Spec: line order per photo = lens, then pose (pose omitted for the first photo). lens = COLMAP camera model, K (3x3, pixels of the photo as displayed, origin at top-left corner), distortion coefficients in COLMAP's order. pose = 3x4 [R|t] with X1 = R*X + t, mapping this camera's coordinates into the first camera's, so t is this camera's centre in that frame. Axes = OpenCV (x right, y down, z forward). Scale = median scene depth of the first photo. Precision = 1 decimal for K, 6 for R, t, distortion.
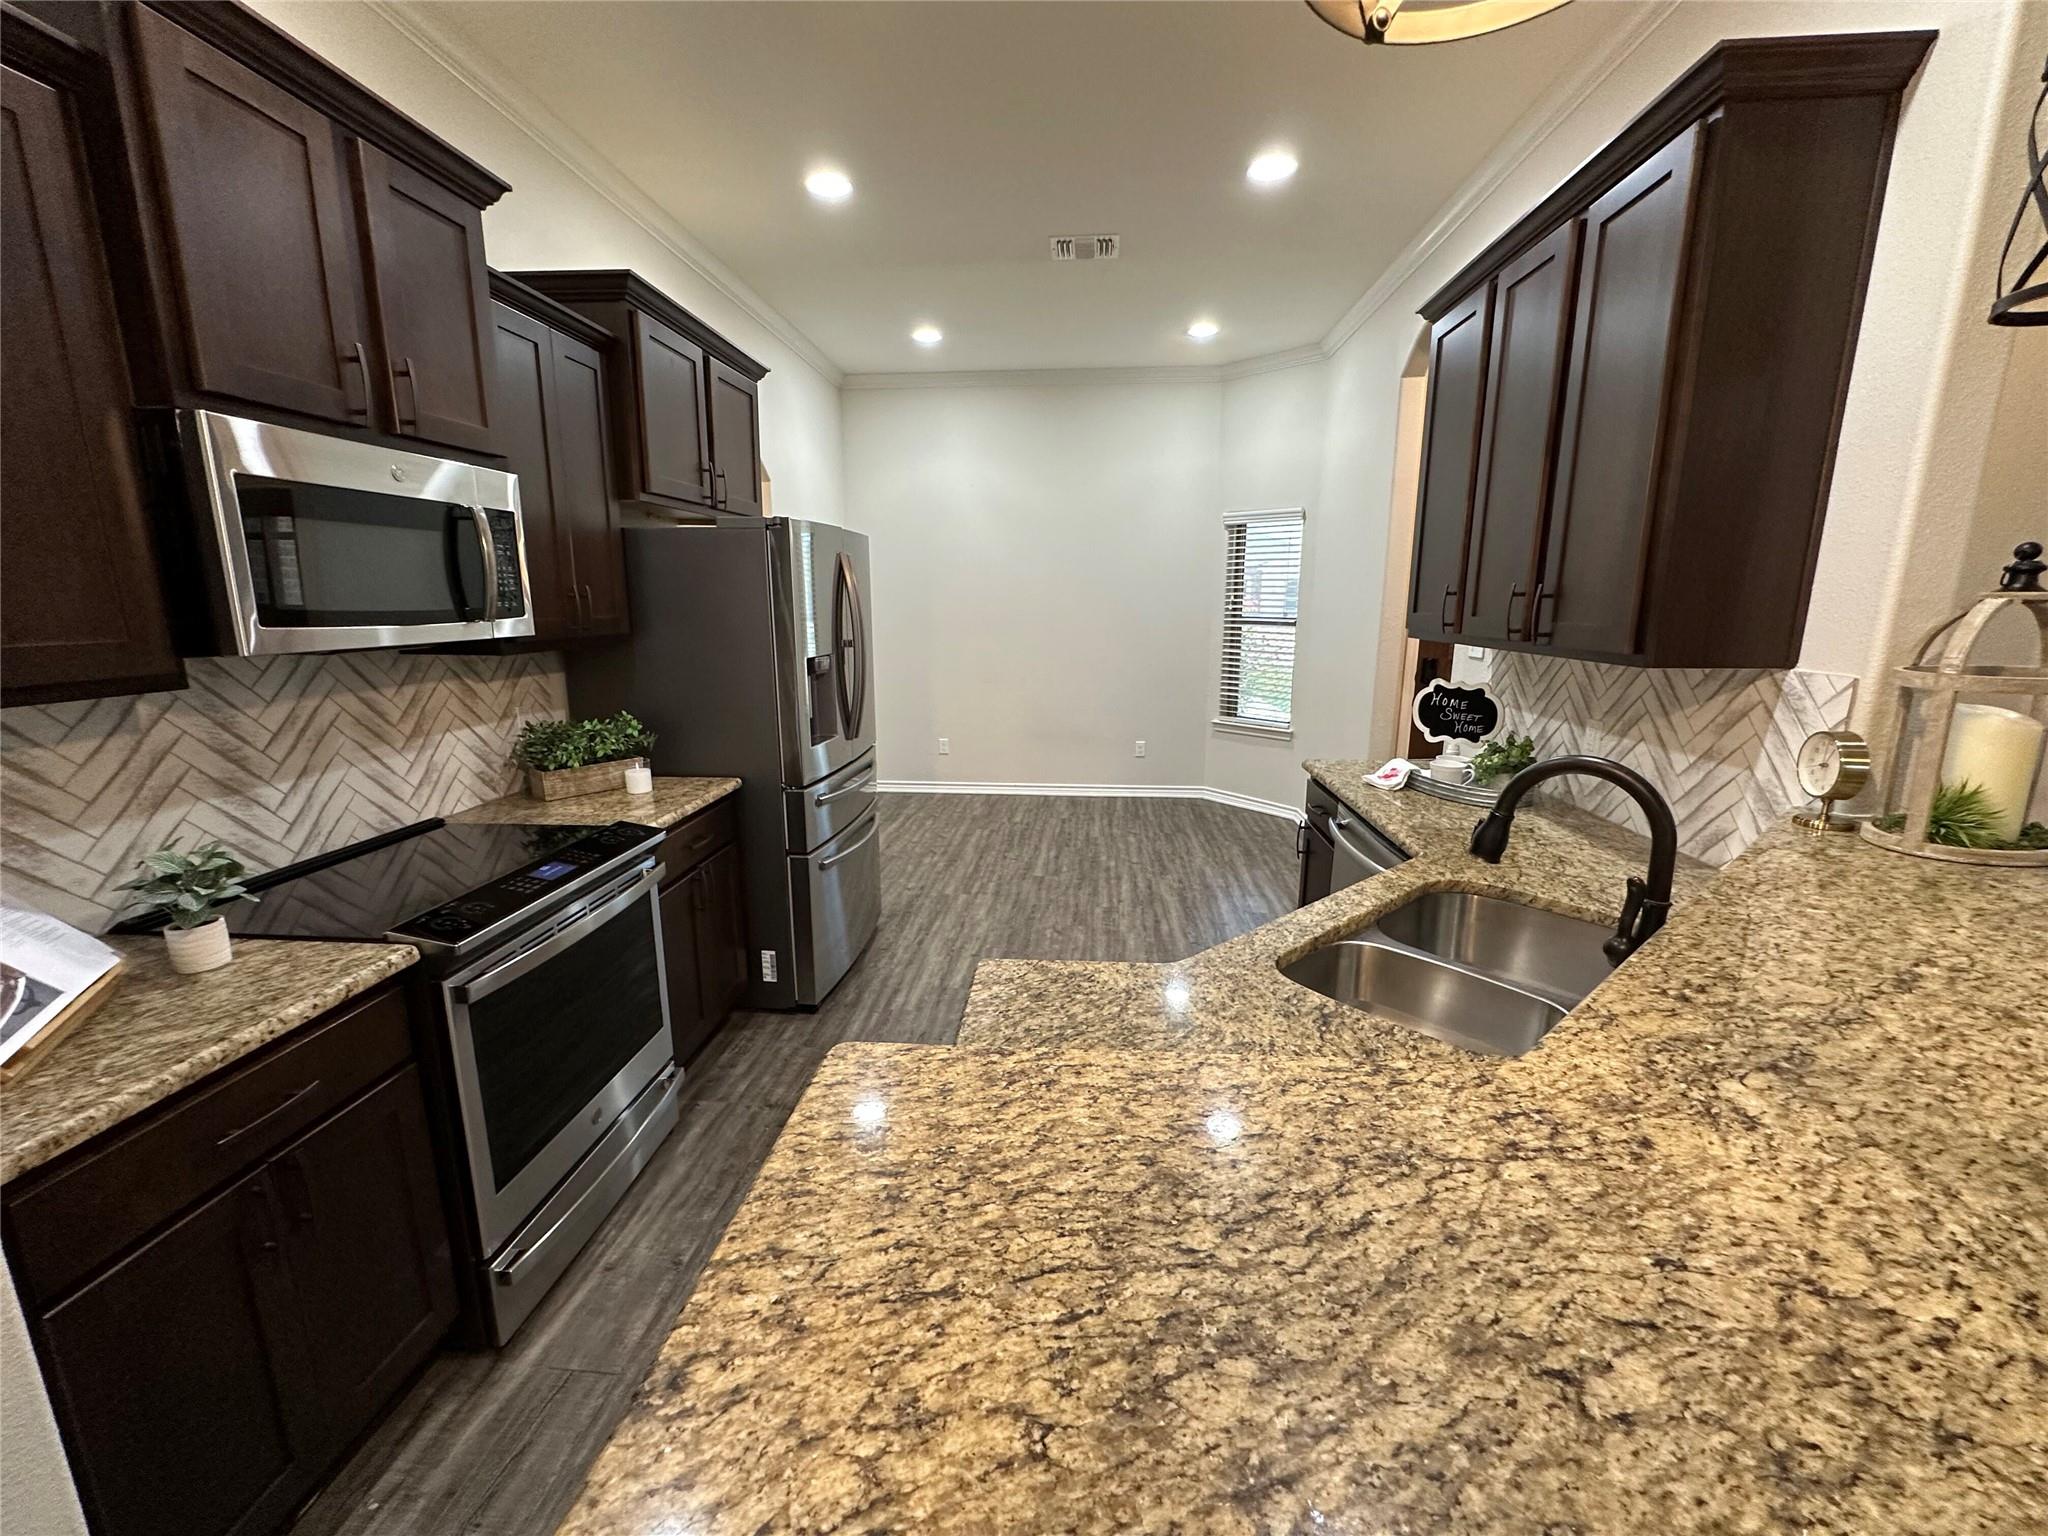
lens RADIAL K [[821.7, 0, 1032.3], [0, 821.7, 762.9], [0, 0, 1]] dist [-0.001641, -0.000066]
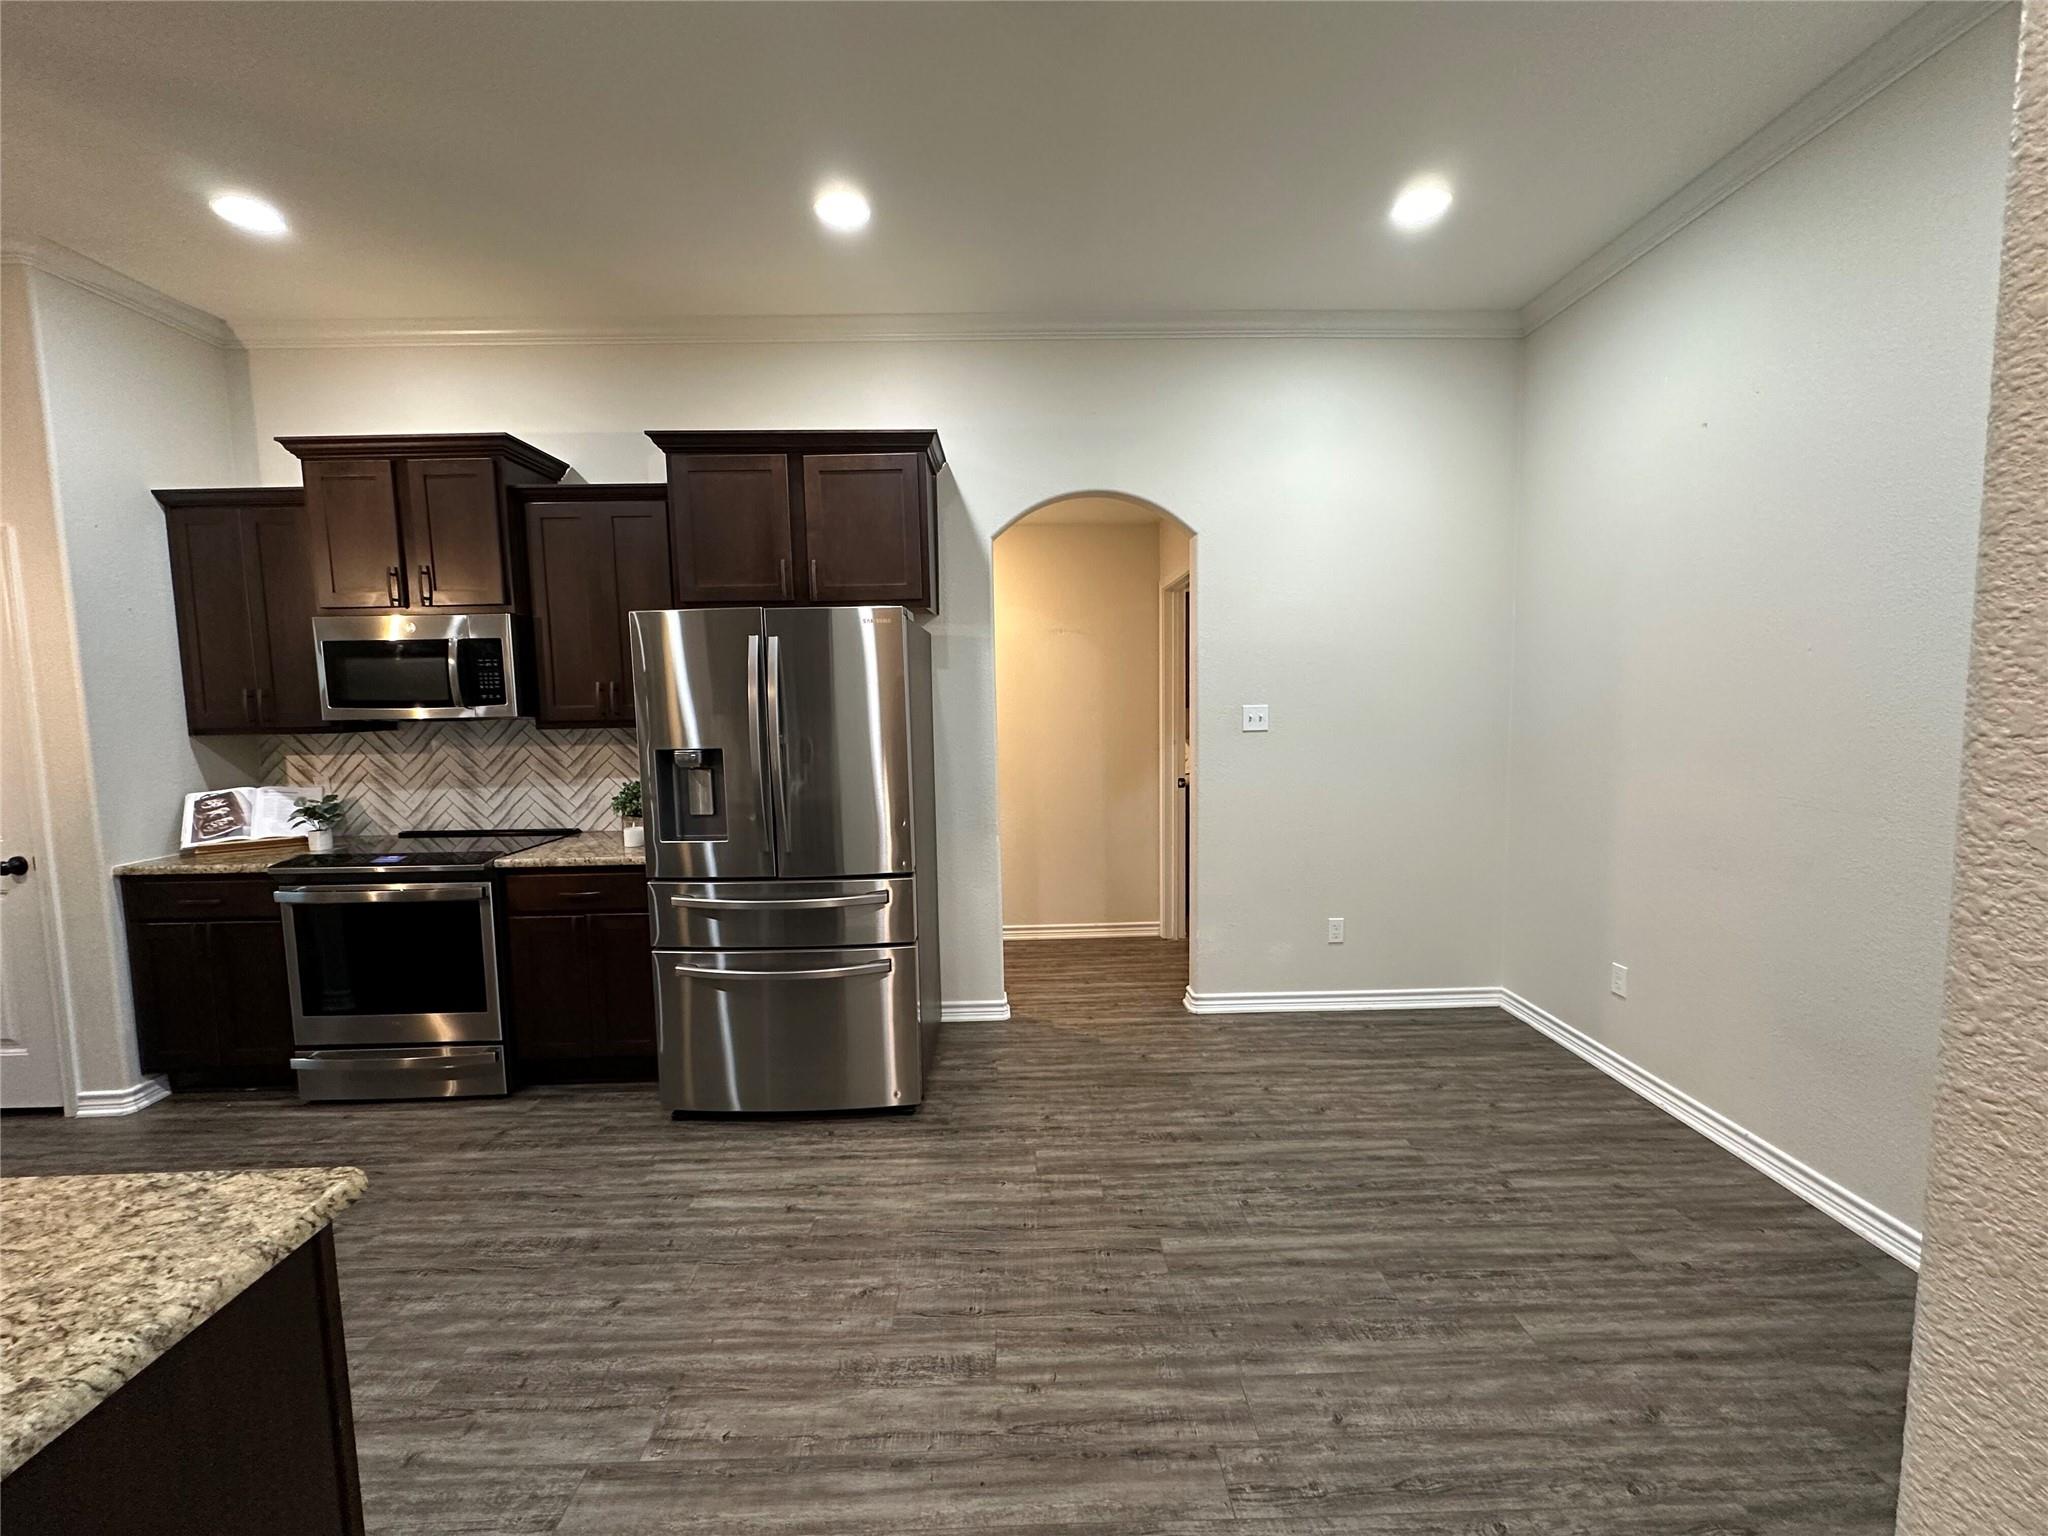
lens RADIAL K [[821.7, 0, 1029.6], [0, 821.7, 769.0], [0, 0, 1]] dist [-0.001641, -0.000066]
pose [[0.092705, 0.087434, -0.991847, 0.987676], [-0.182252, 0.980798, 0.069425, -0.339789], [0.978872, 0.174330, 0.106860, 1.792370]]
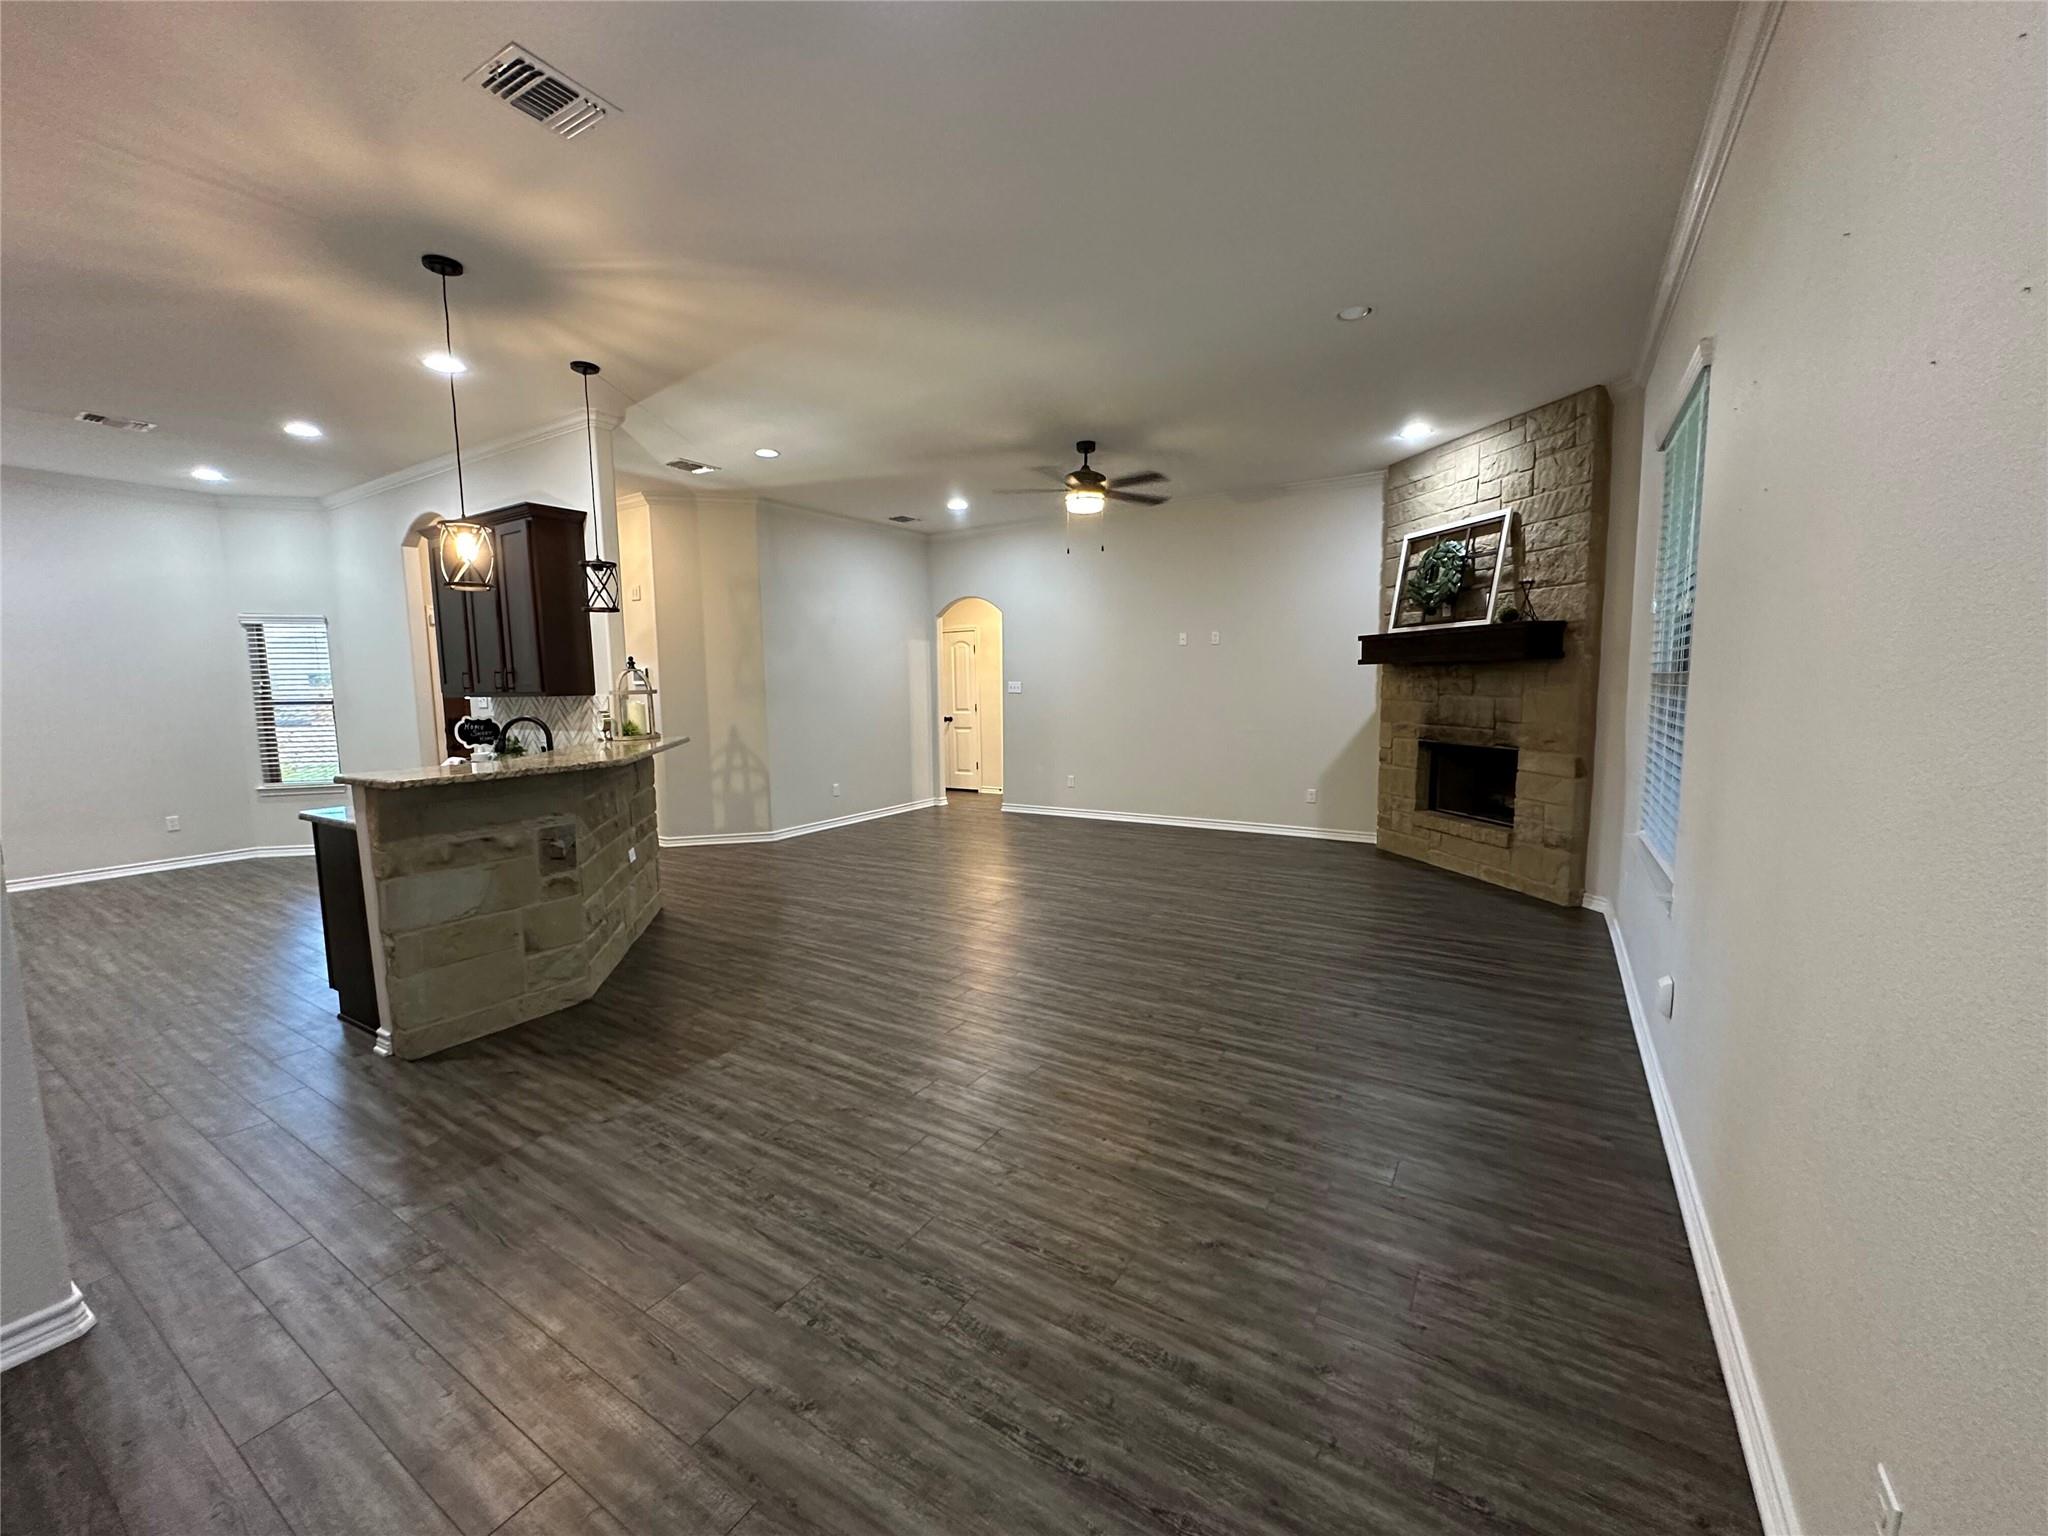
lens RADIAL K [[821.7, 0, 1019.5], [0, 821.7, 766.6], [0, 0, 1]] dist [-0.001641, -0.000066]
pose [[0.475565, -0.100883, 0.873877, -0.797364], [0.193139, 0.981138, 0.008159, 0.337581], [-0.858217, 0.164899, 0.486079, -1.416660]]
